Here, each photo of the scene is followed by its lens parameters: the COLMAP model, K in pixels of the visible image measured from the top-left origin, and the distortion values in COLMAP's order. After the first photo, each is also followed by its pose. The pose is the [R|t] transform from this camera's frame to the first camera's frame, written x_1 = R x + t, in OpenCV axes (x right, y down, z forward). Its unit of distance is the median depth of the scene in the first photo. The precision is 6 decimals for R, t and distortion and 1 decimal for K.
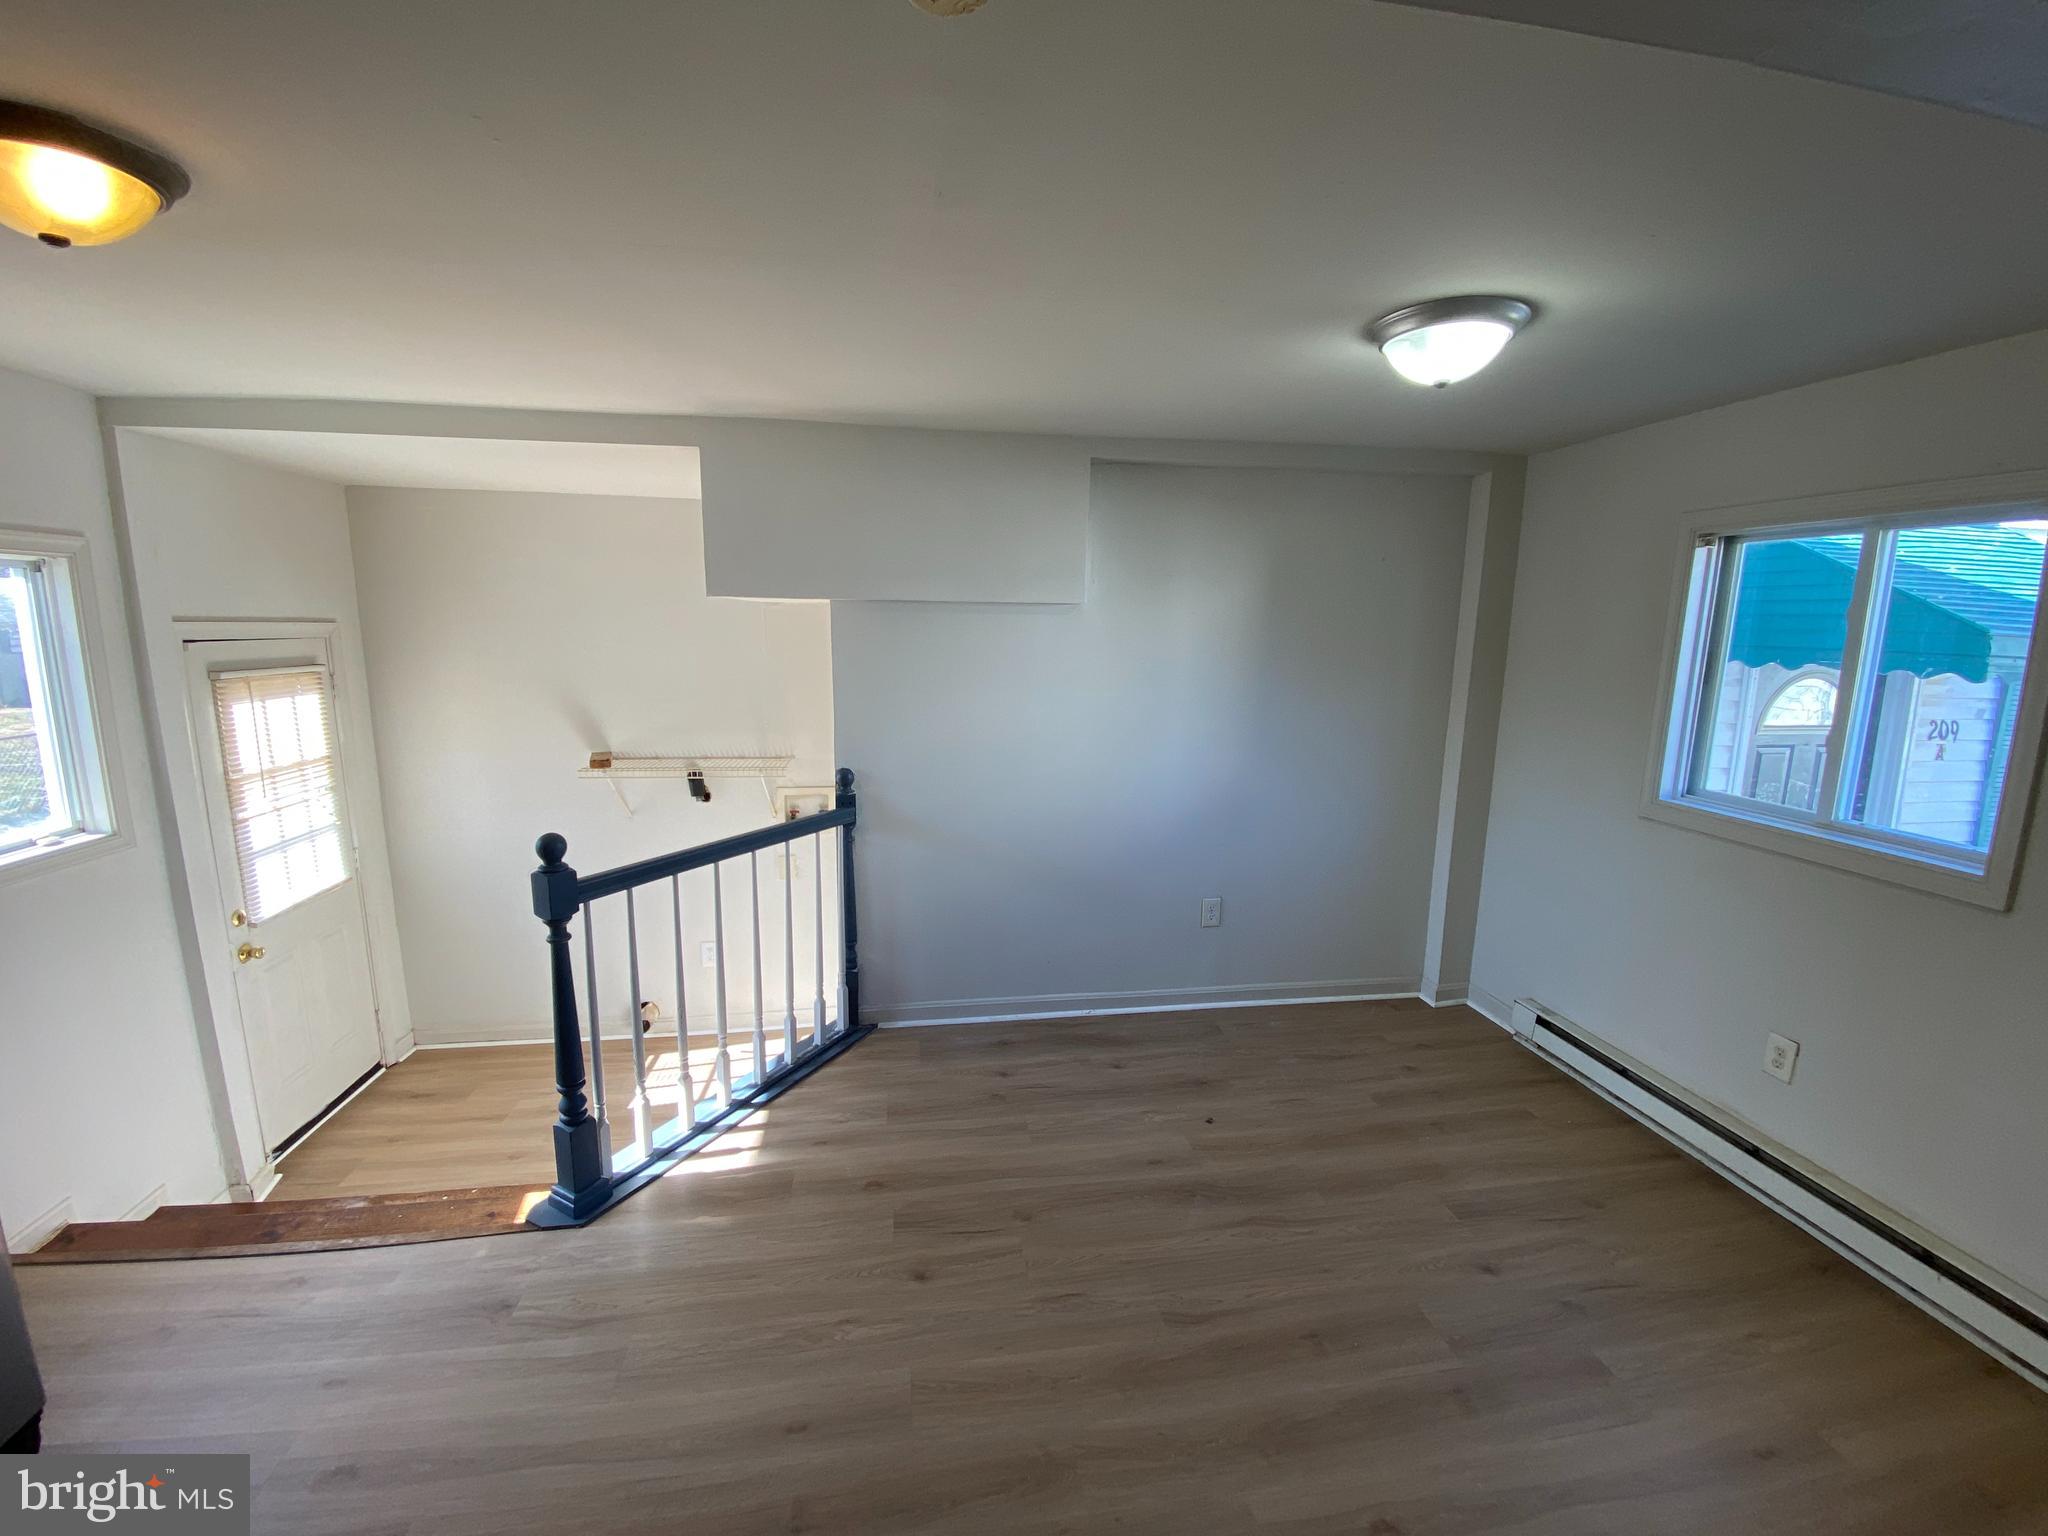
lens RADIAL K [[831.4, 0, 1024.0], [0, 831.4, 768.0], [0, 0, 1]] dist [0.028310, -0.023792]
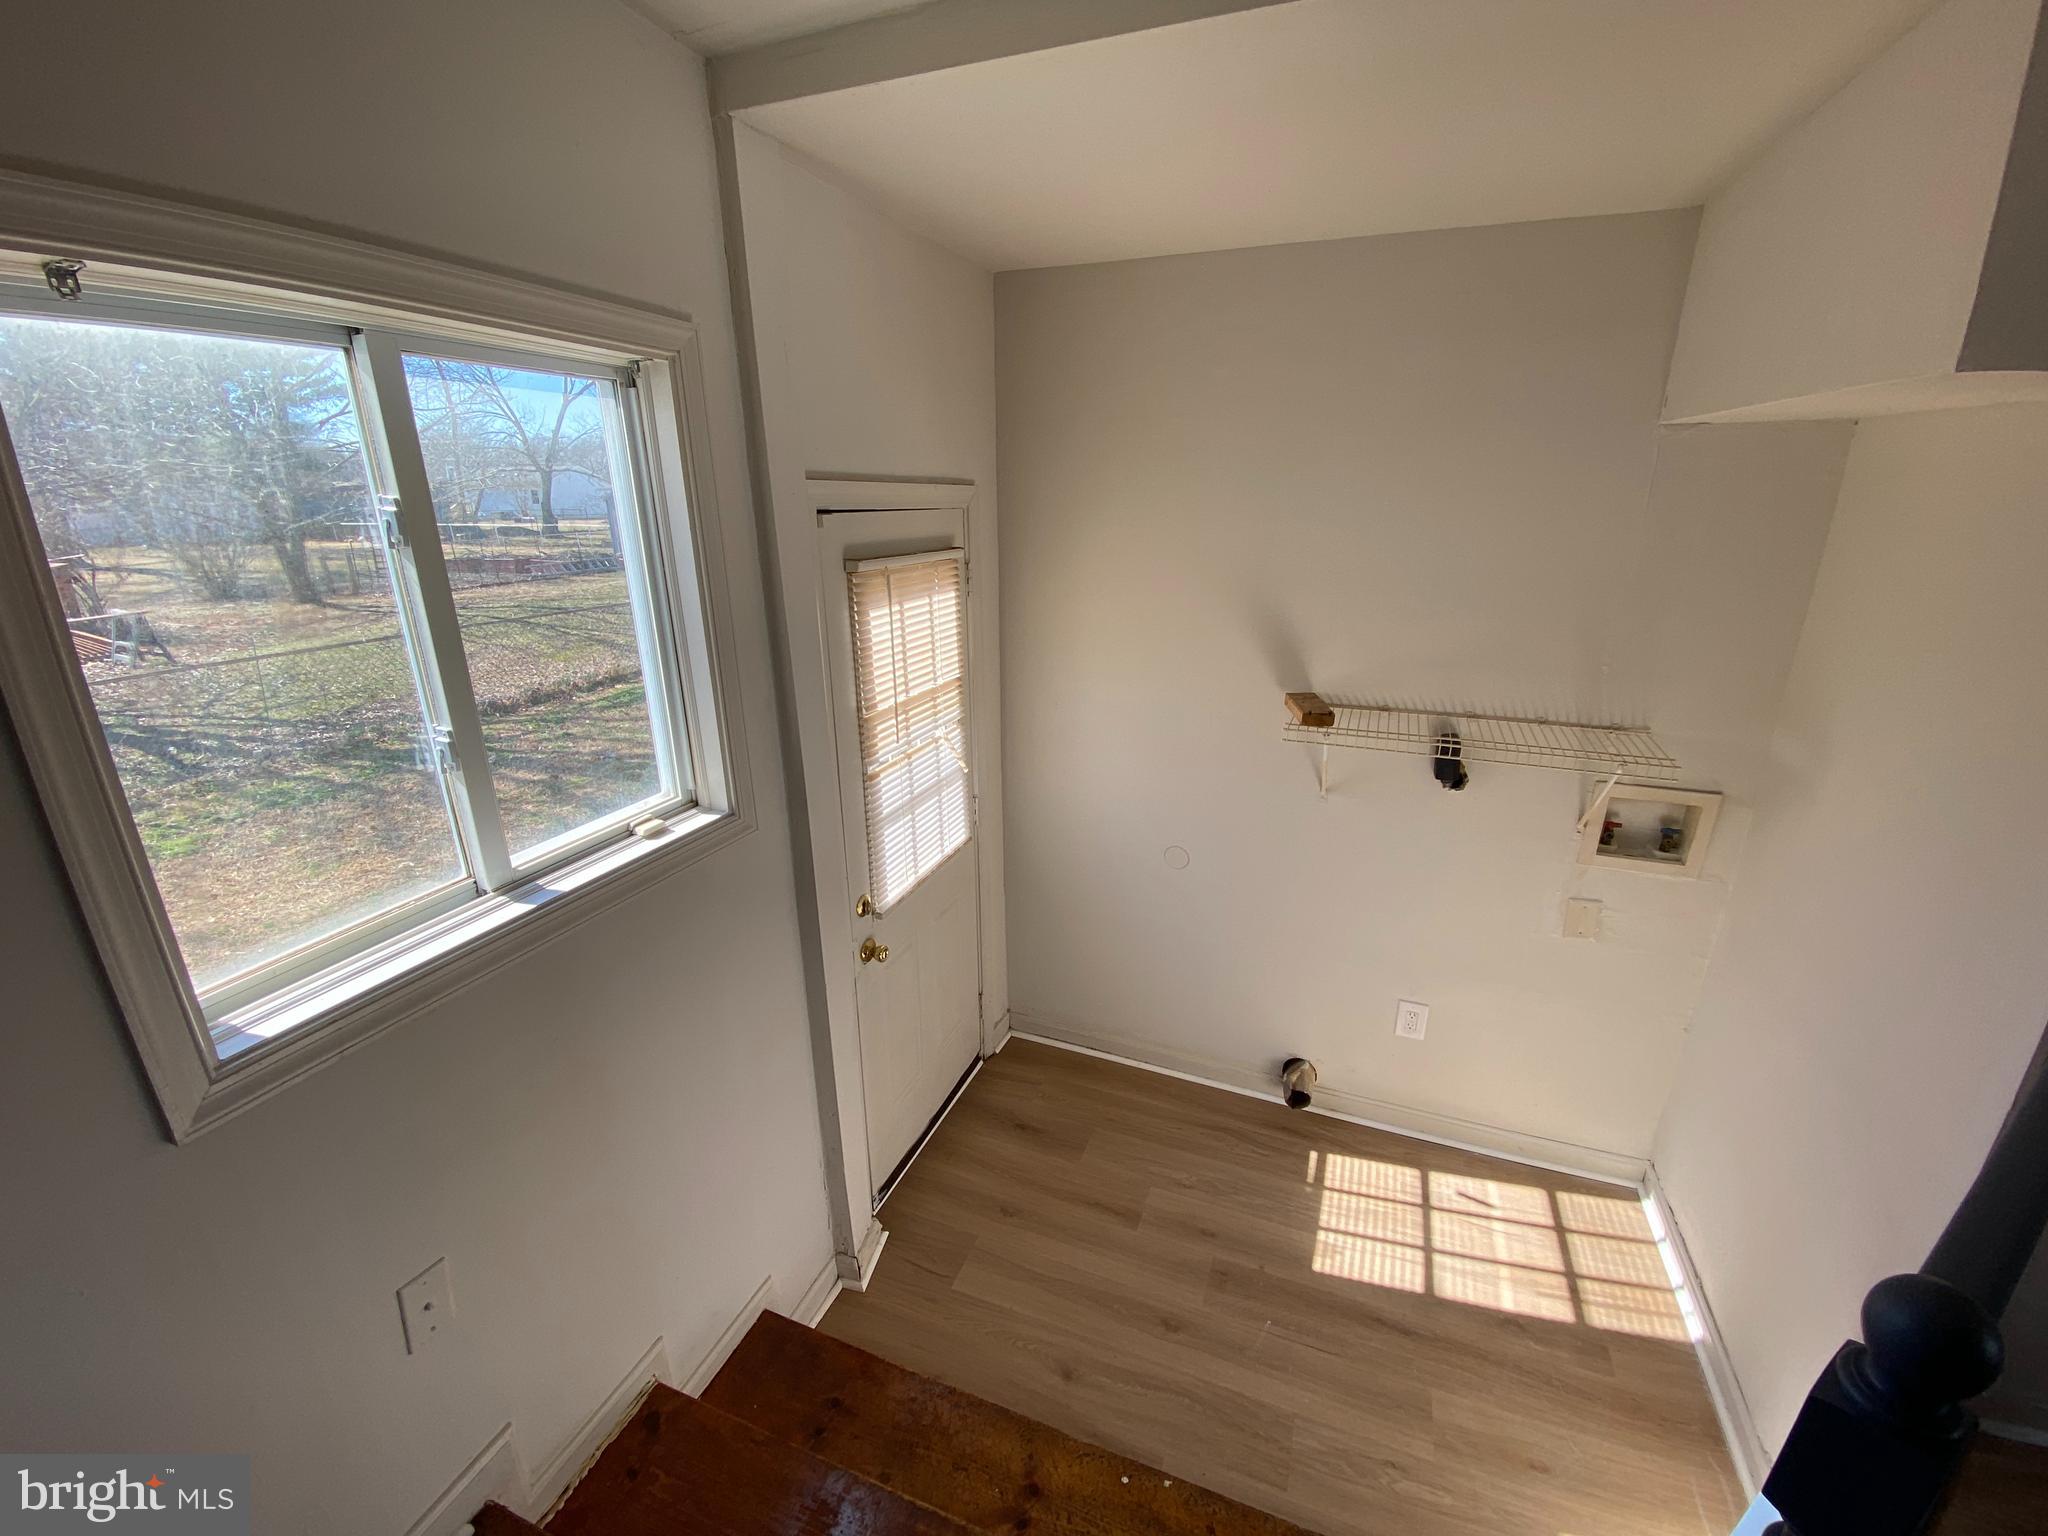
lens RADIAL K [[835.2, 0, 1028.6], [0, 835.2, 763.8], [0, 0, 1]] dist [0.046866, -0.028837]
pose [[0.865151, 0.134068, -0.483259, -0.472200], [-0.067312, 0.985929, 0.153016, -0.062915], [0.496973, -0.099852, 0.862002, 0.449495]]
